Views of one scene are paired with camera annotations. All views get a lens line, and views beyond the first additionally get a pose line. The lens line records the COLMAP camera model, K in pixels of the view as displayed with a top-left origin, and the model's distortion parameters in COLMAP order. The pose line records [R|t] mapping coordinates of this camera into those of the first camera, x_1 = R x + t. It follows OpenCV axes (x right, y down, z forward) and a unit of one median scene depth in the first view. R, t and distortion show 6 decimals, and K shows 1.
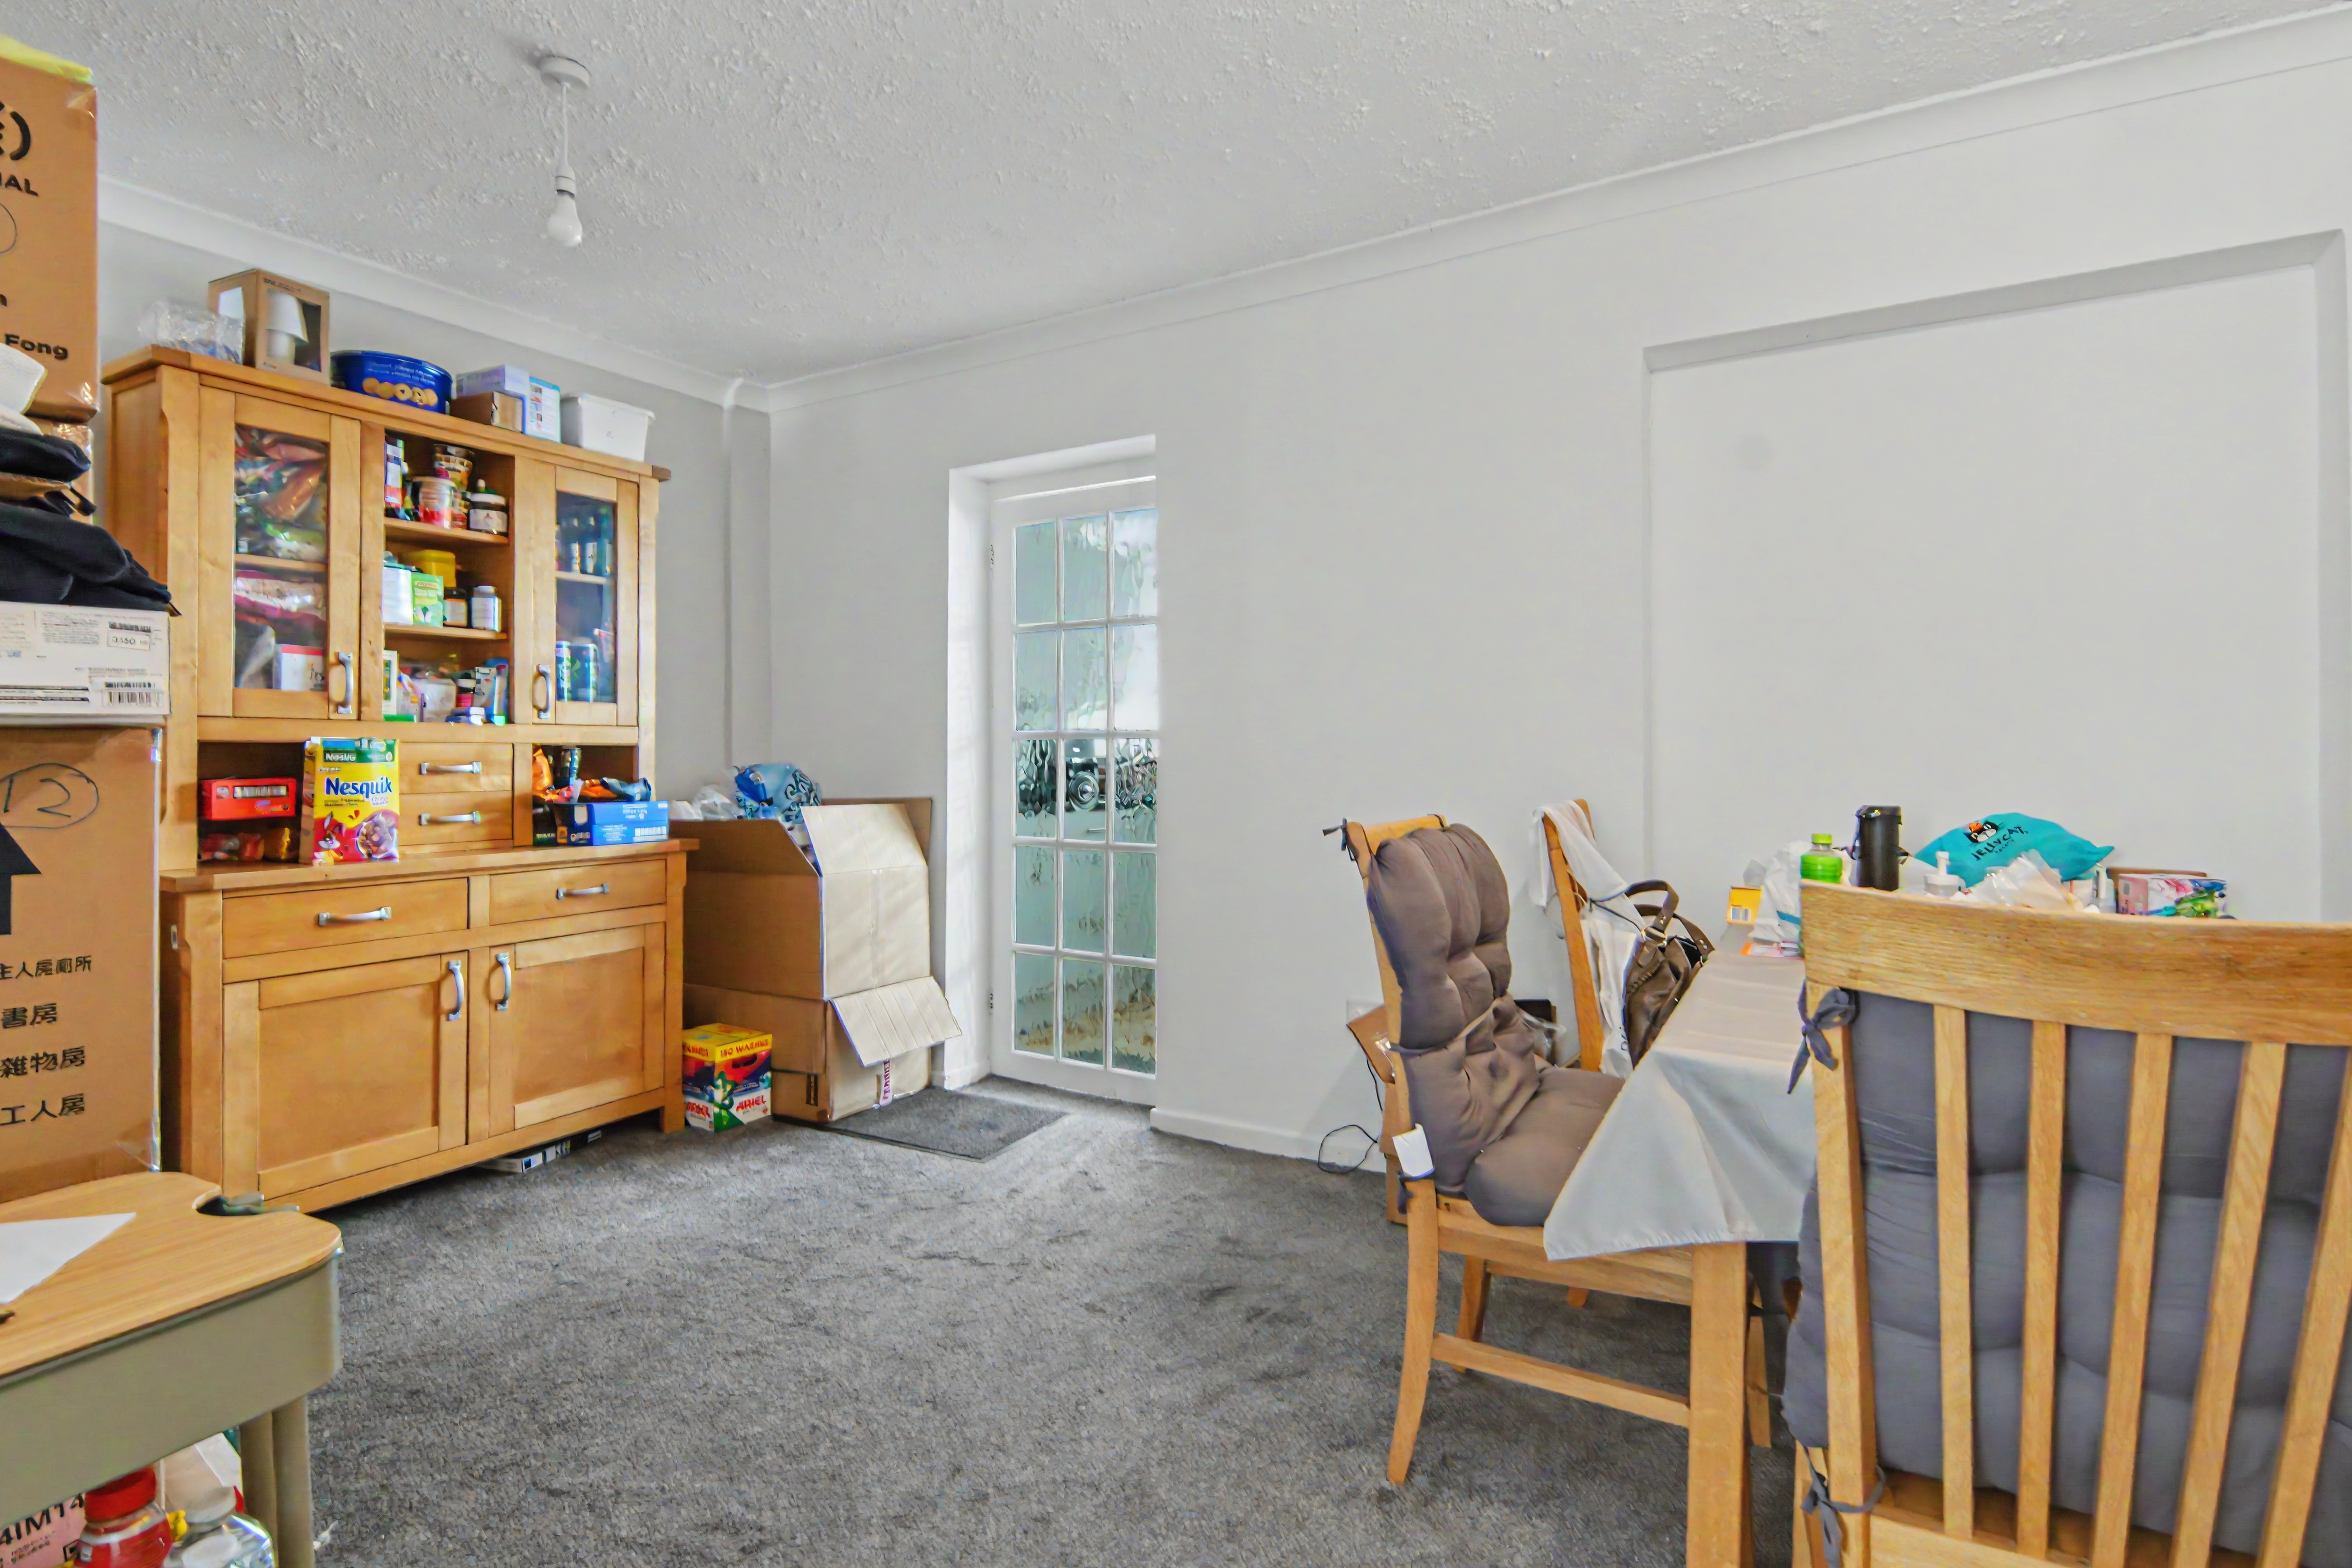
lens RADIAL K [[1142.4, 0, 1165.0], [0, 1142.4, 780.3], [0, 0, 1]] dist [0.025808, -0.019452]
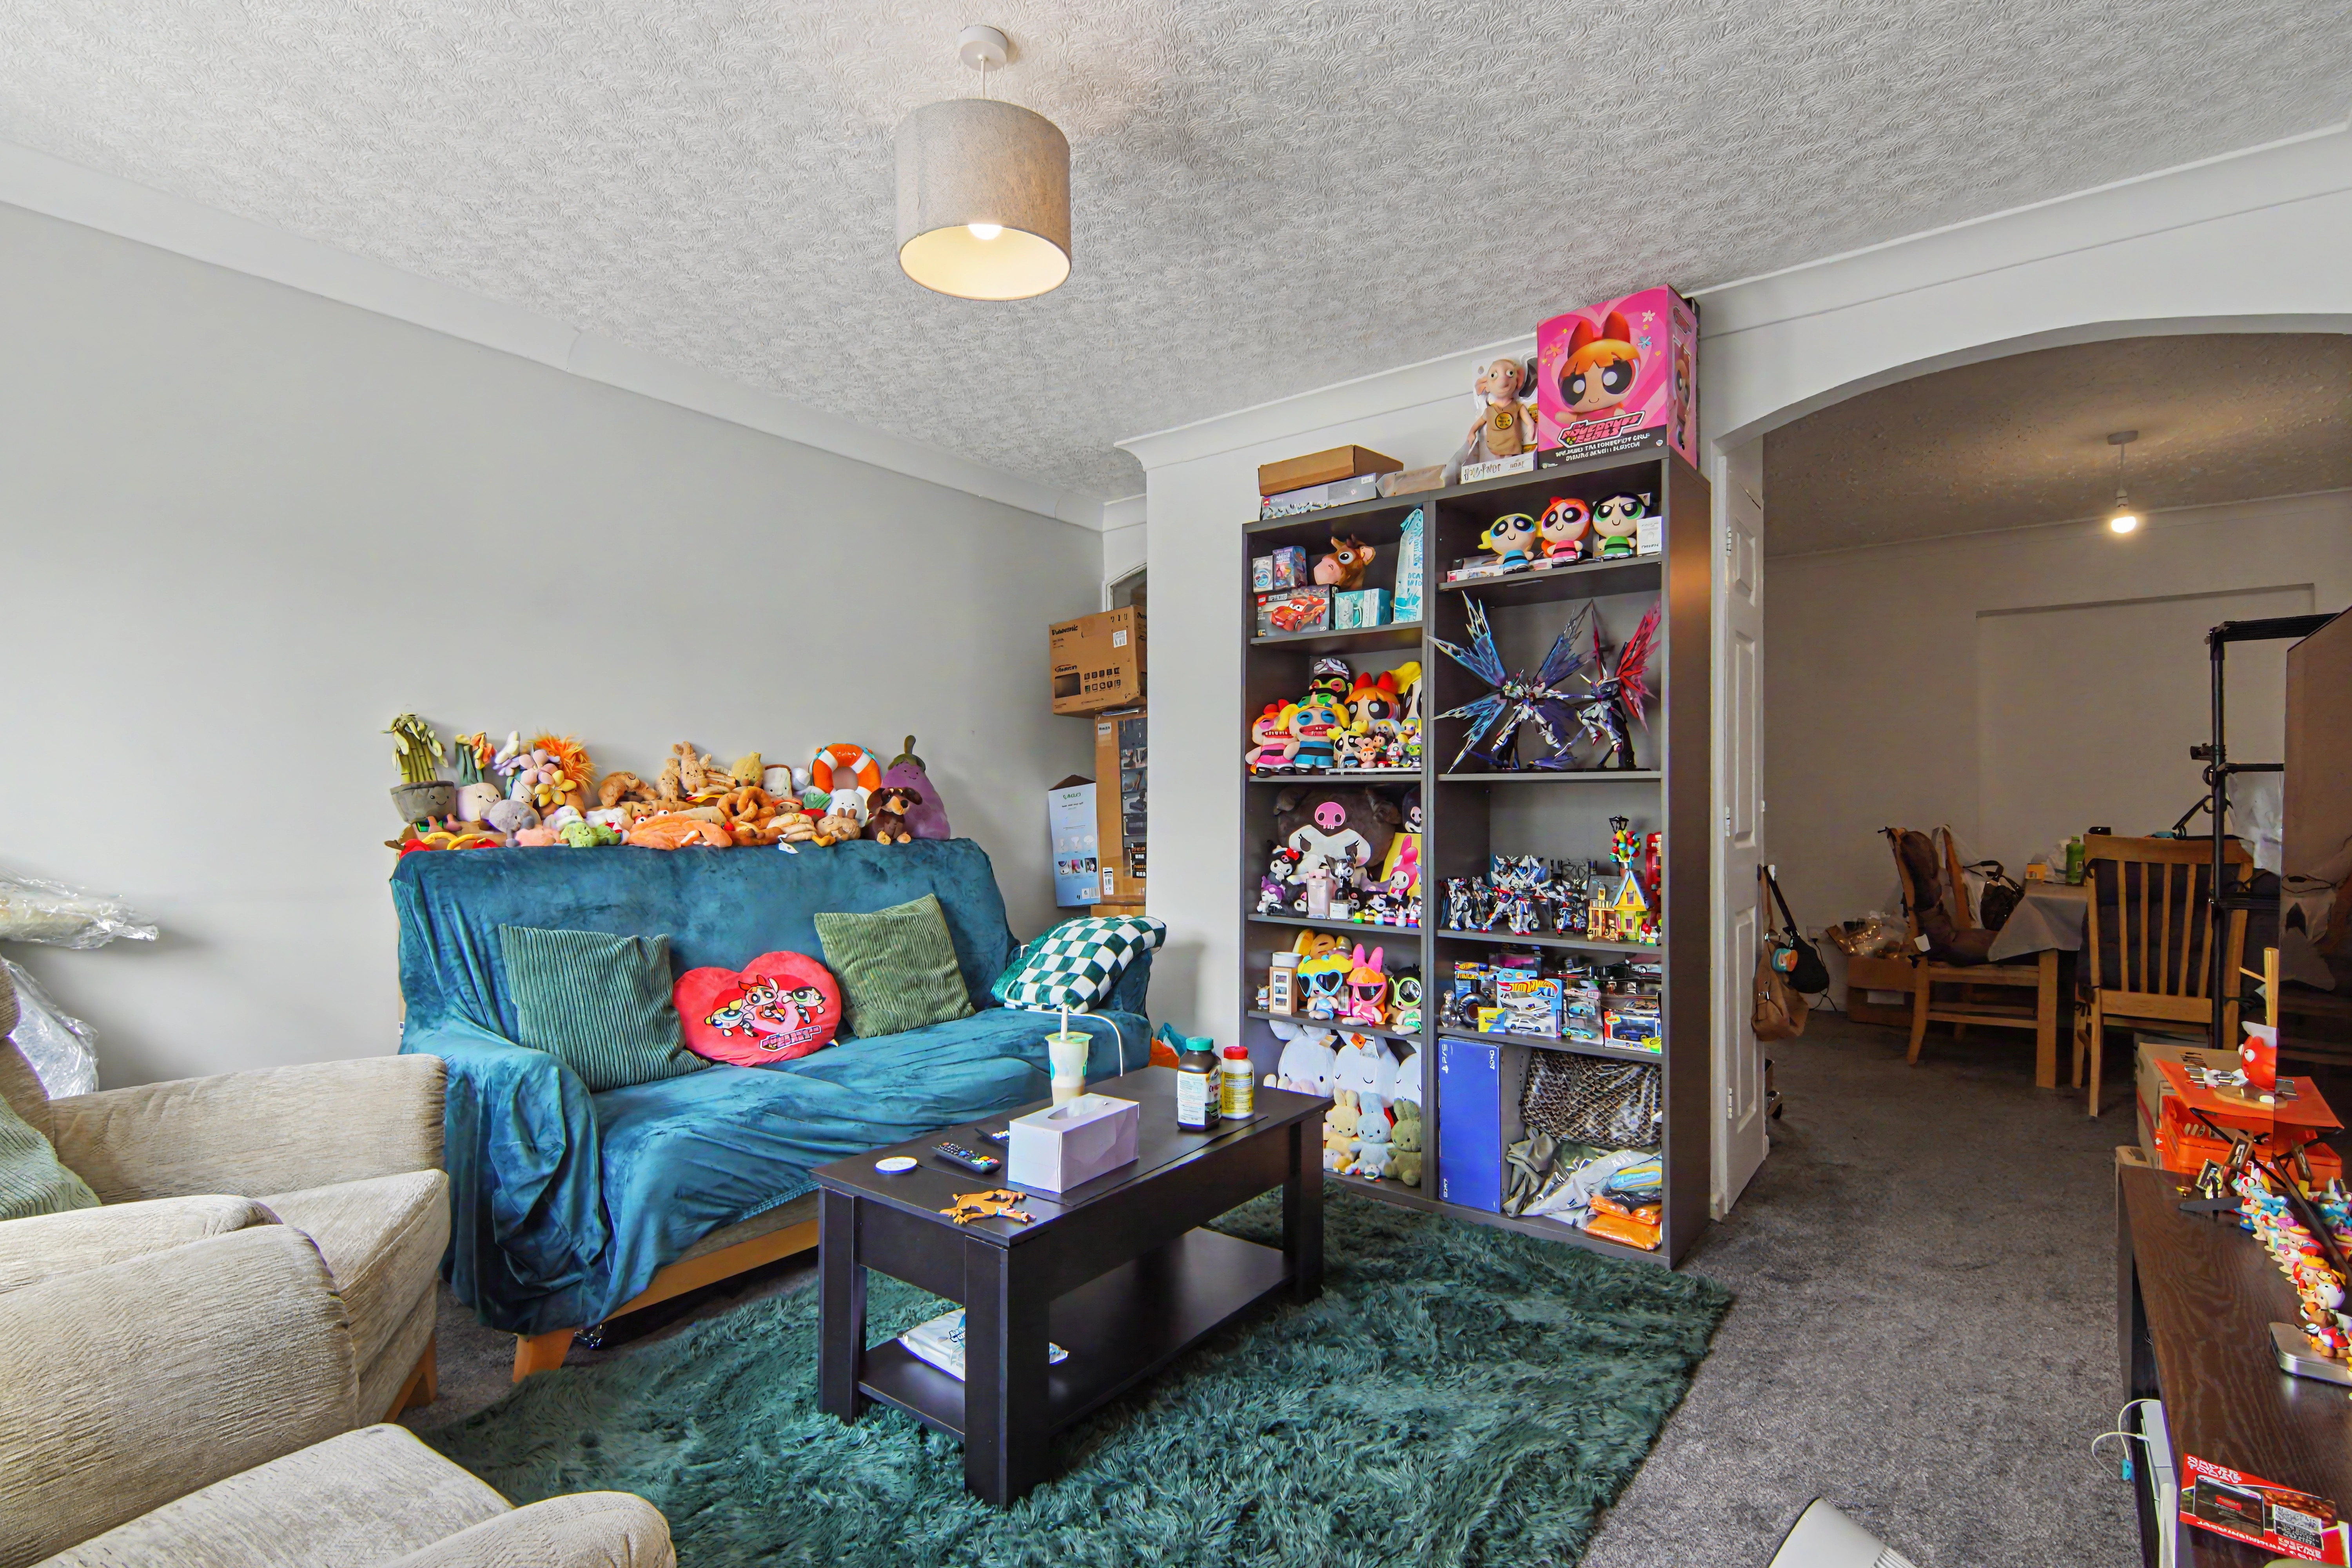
lens RADIAL K [[1128.0, 0, 1169.8], [0, 1128.0, 800.1], [0, 0, 1]] dist [0.031860, -0.024771]
pose [[0.992010, 0.002333, -0.126141, -1.187621], [-0.005744, 0.999627, -0.026682, 0.052653], [0.126032, 0.027193, 0.991653, -1.890912]]
